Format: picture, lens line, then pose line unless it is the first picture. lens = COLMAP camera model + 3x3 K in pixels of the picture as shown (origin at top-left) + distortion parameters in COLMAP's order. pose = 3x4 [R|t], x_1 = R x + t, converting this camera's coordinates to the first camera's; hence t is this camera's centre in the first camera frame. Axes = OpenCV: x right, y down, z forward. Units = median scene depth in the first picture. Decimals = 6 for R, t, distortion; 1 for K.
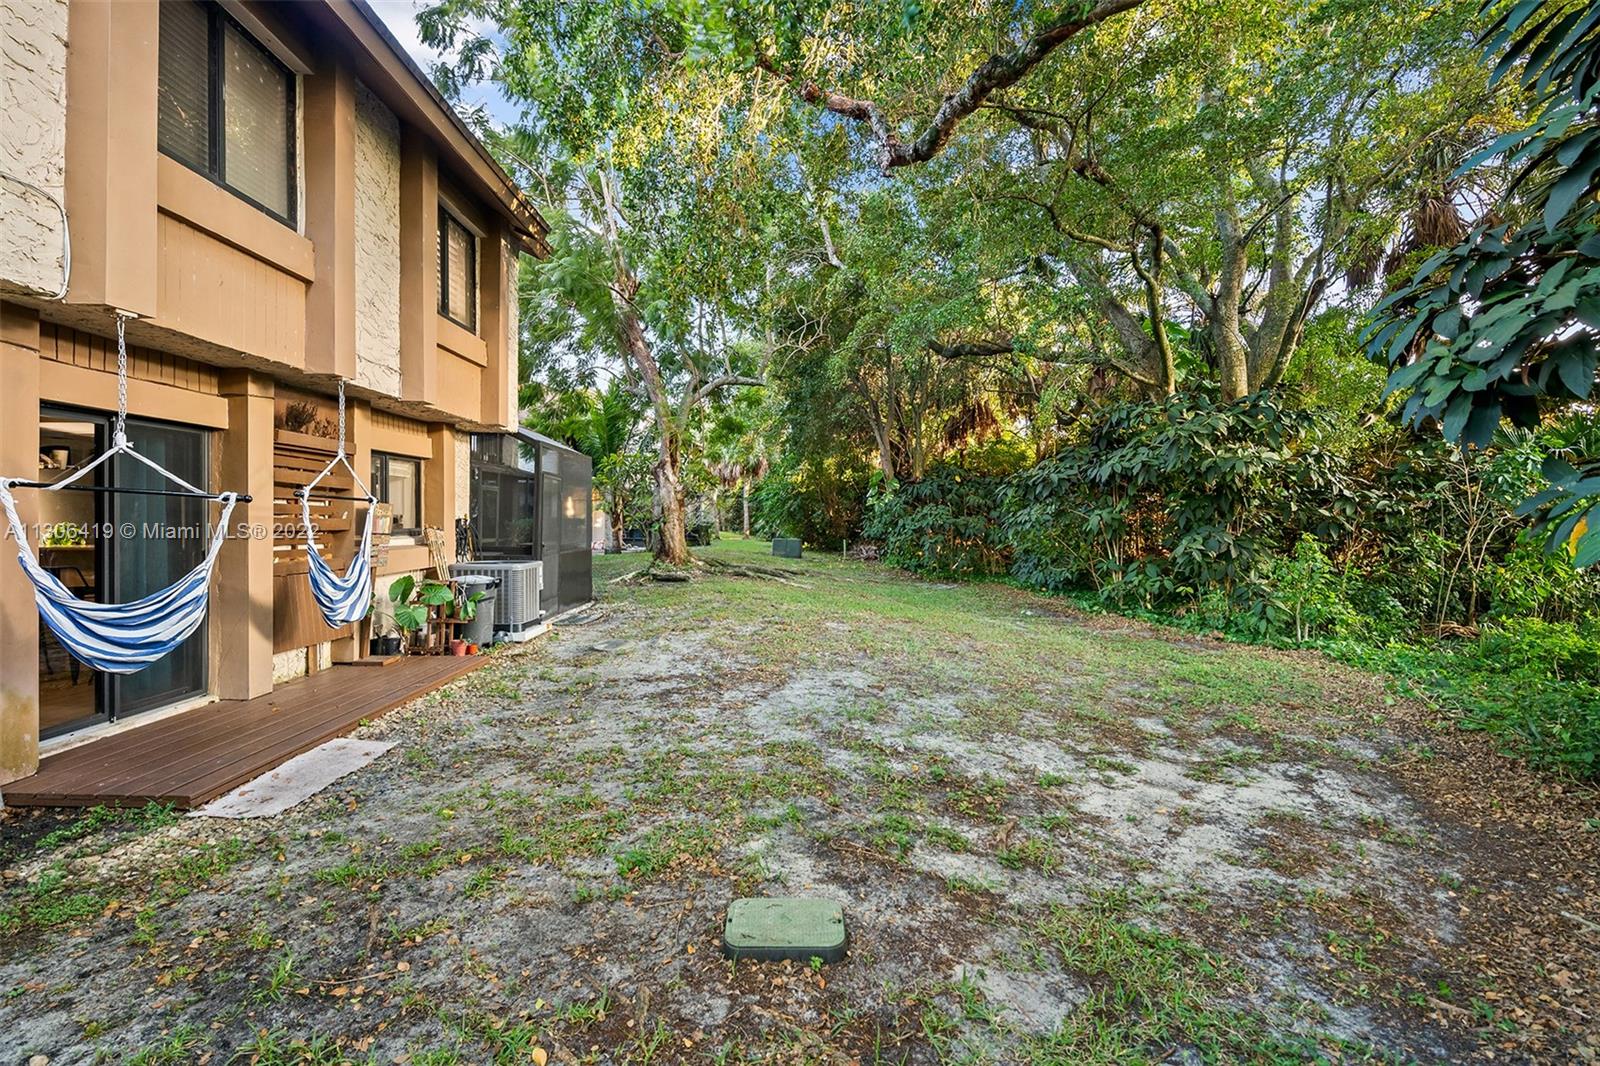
lens RADIAL K [[765.9, 0, 800.0], [0, 765.9, 533.0], [0, 0, 1]] dist [-0.000280, -0.000050]
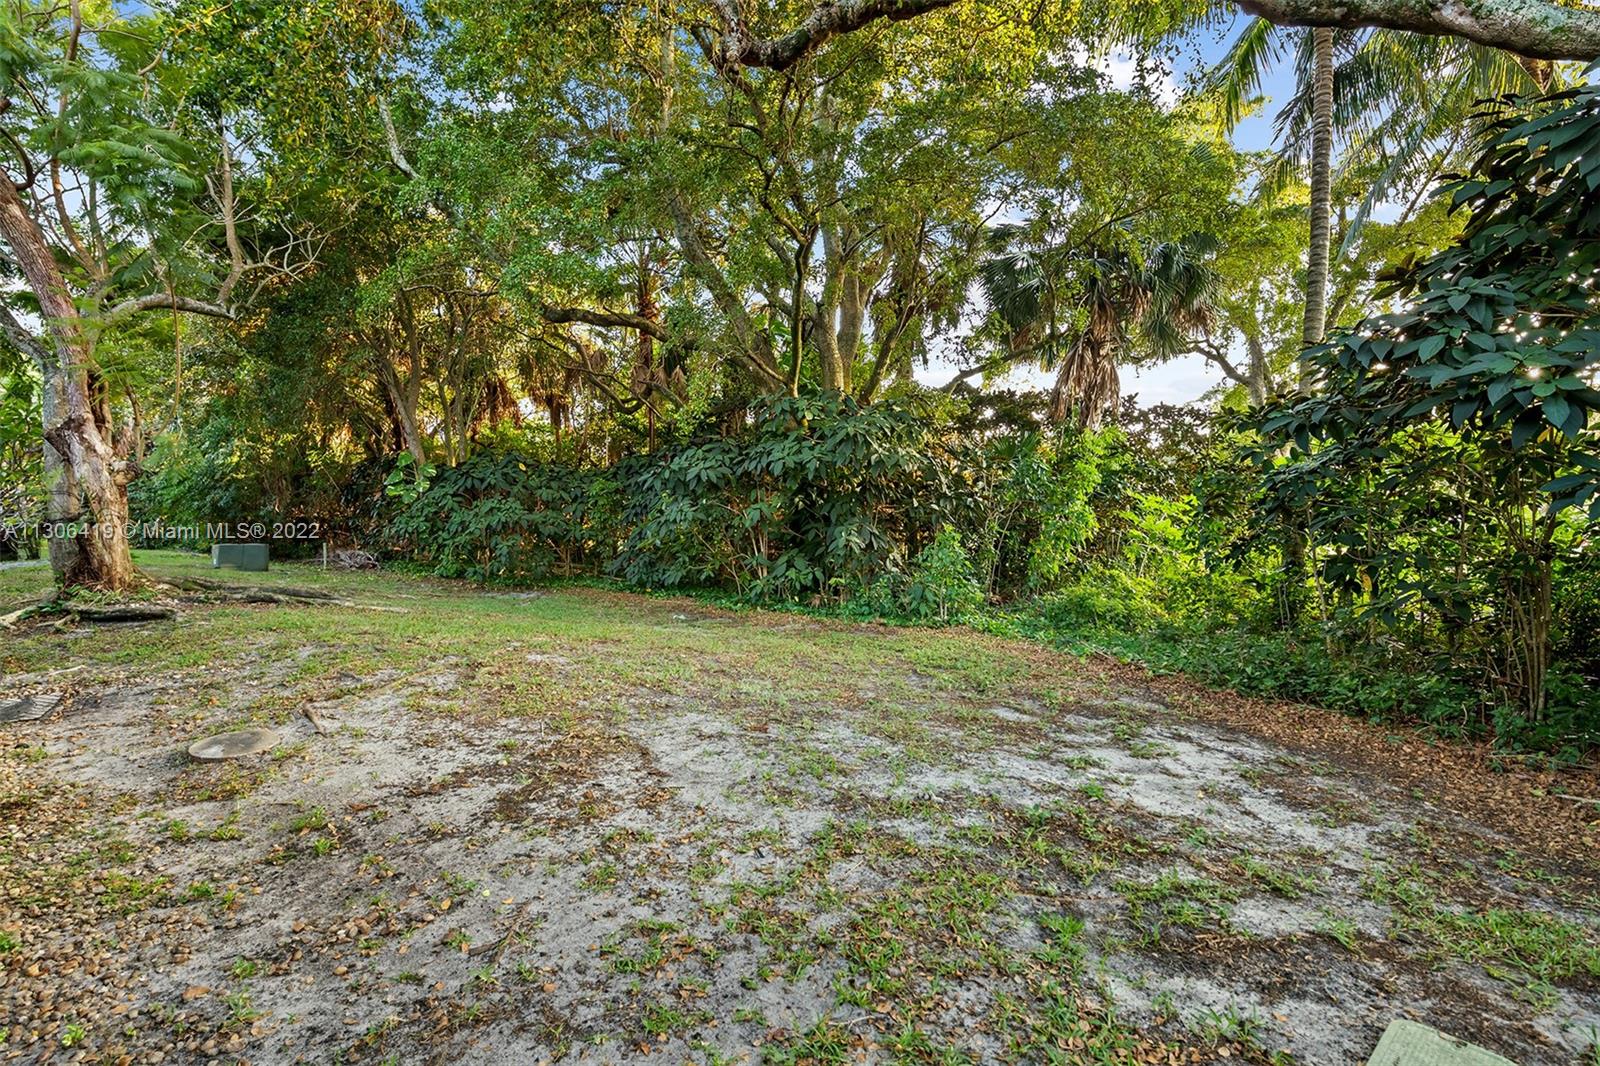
lens RADIAL K [[804.6, 0, 793.7], [0, 804.6, 516.9], [0, 0, 1]] dist [-0.001263, -0.000394]
pose [[0.737575, -0.008623, 0.675210, -0.192514], [0.020299, 0.999750, -0.009406, -0.000931], [-0.674960, 0.020644, 0.737565, 0.174923]]
